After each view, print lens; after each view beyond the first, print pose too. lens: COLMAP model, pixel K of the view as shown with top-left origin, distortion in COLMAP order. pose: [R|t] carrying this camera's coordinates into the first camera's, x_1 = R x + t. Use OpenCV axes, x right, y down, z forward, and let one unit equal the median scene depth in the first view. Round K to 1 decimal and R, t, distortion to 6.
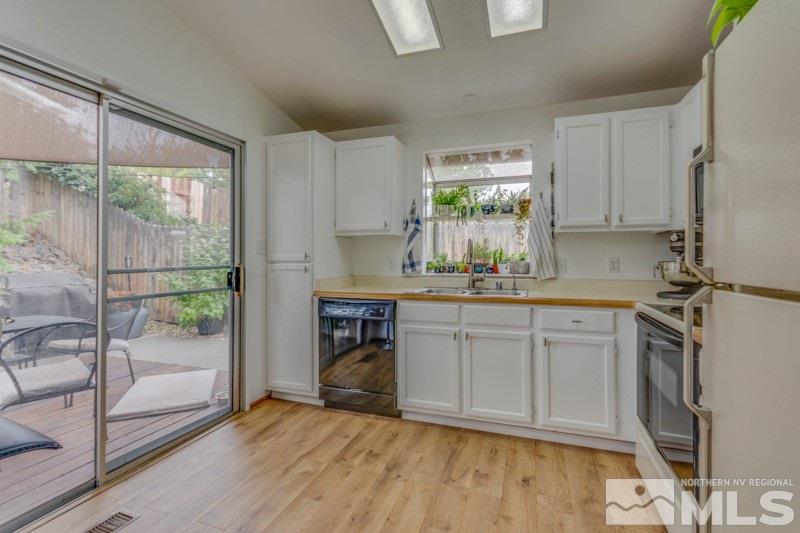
lens RADIAL K [[352.8, 0, 389.5], [0, 352.8, 253.7], [0, 0, 1]] dist [-0.004012, -0.000067]
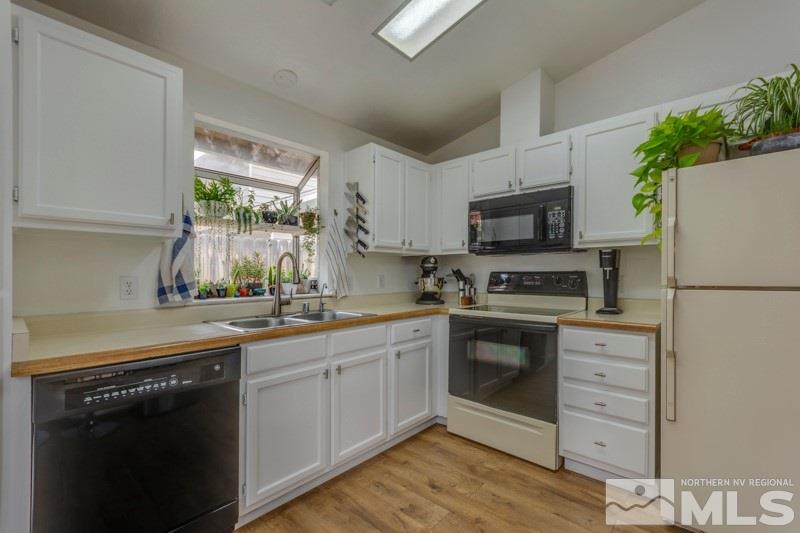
lens RADIAL K [[352.8, 0, 393.5], [0, 352.8, 274.2], [0, 0, 1]] dist [-0.004012, -0.000067]
pose [[0.377968, -0.001778, 0.925817, -0.453787], [-0.003478, 0.999988, 0.003340, 0.004068], [-0.925812, -0.004483, 0.377957, 0.511464]]
